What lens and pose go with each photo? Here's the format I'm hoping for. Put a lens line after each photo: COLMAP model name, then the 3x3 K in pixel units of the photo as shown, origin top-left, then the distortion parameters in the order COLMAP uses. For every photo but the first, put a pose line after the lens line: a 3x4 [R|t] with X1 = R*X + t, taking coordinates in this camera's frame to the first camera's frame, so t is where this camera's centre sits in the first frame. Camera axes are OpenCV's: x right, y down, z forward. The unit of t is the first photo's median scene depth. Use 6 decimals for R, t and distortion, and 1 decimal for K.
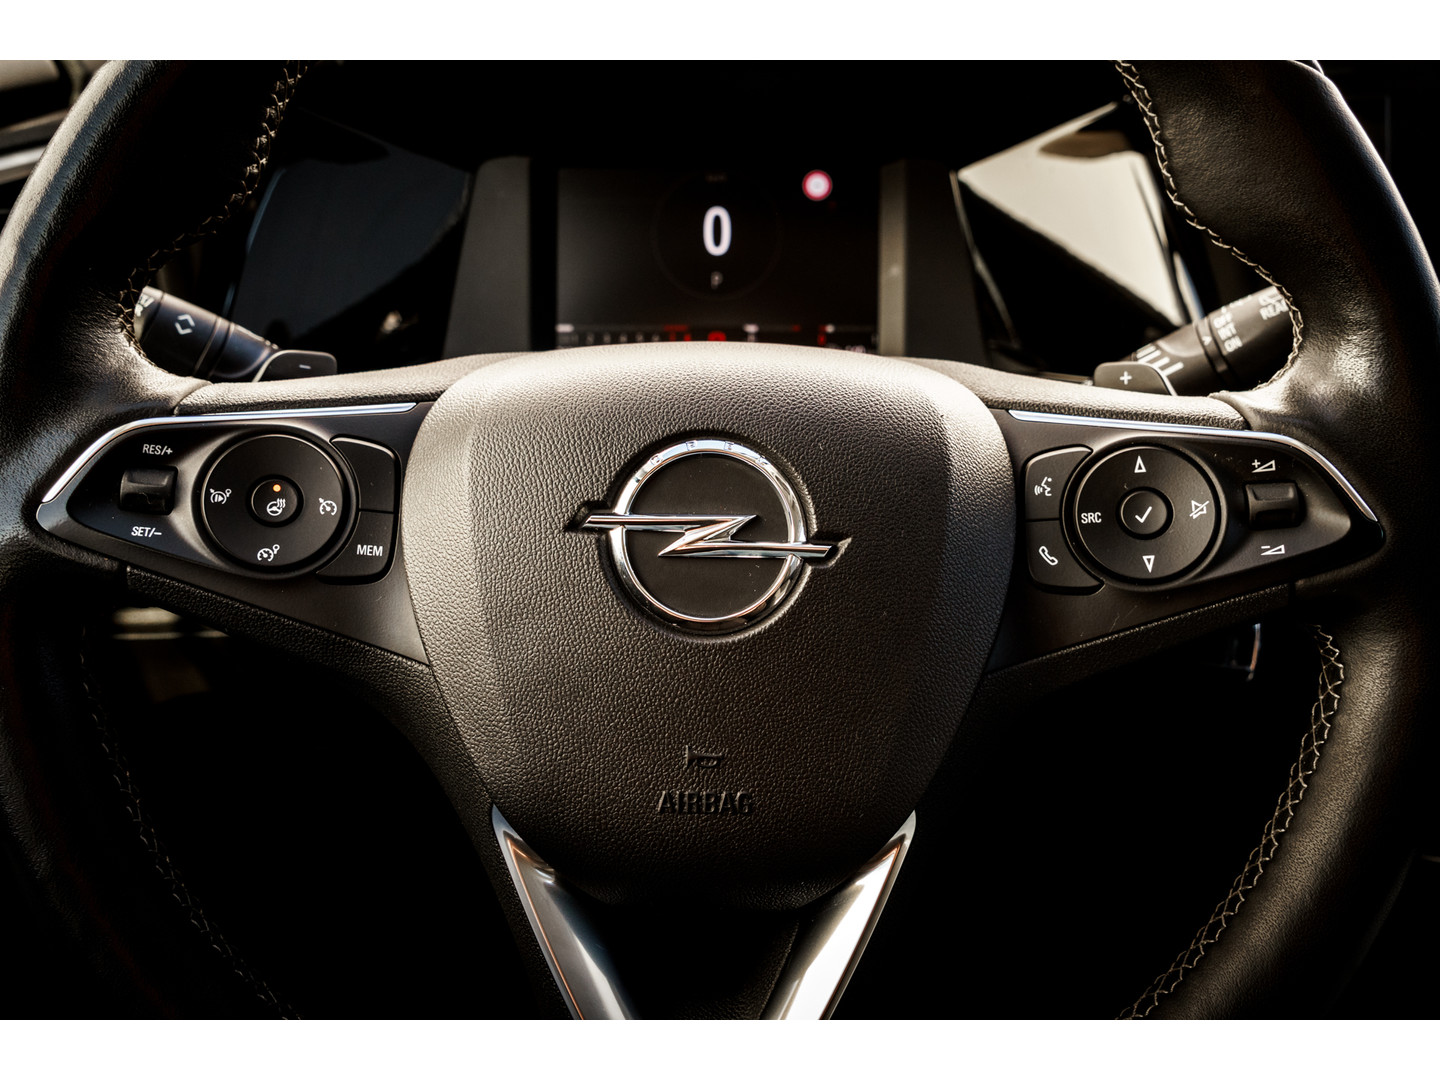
lens RADIAL K [[1246.4, 0, 678.9], [0, 1246.4, 540.3], [0, 0, 1]] dist [-0.002921, -0.001209]
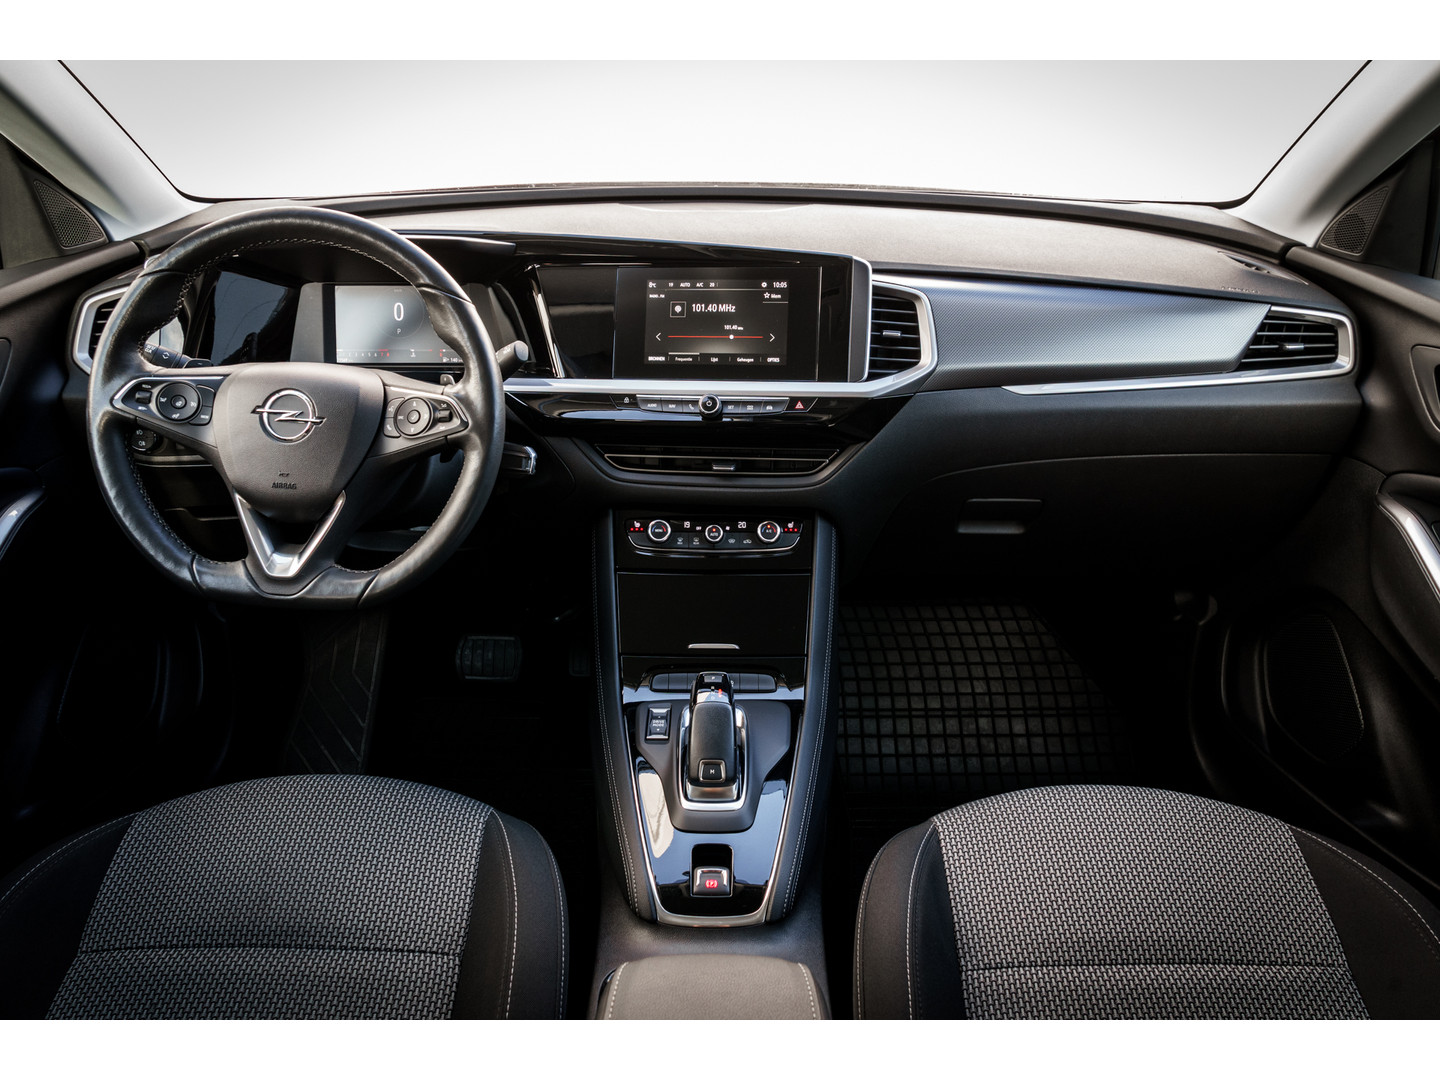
lens RADIAL K [[1004.6, 0, 720.0], [0, 1004.6, 540.0], [0, 0, 1]] dist [0.004411, 0.001929]
pose [[0.998905, 0.046472, 0.005353, 1.280907], [-0.046674, 0.997789, 0.047324, 0.160775], [-0.003141, -0.047522, 0.998865, -1.998897]]
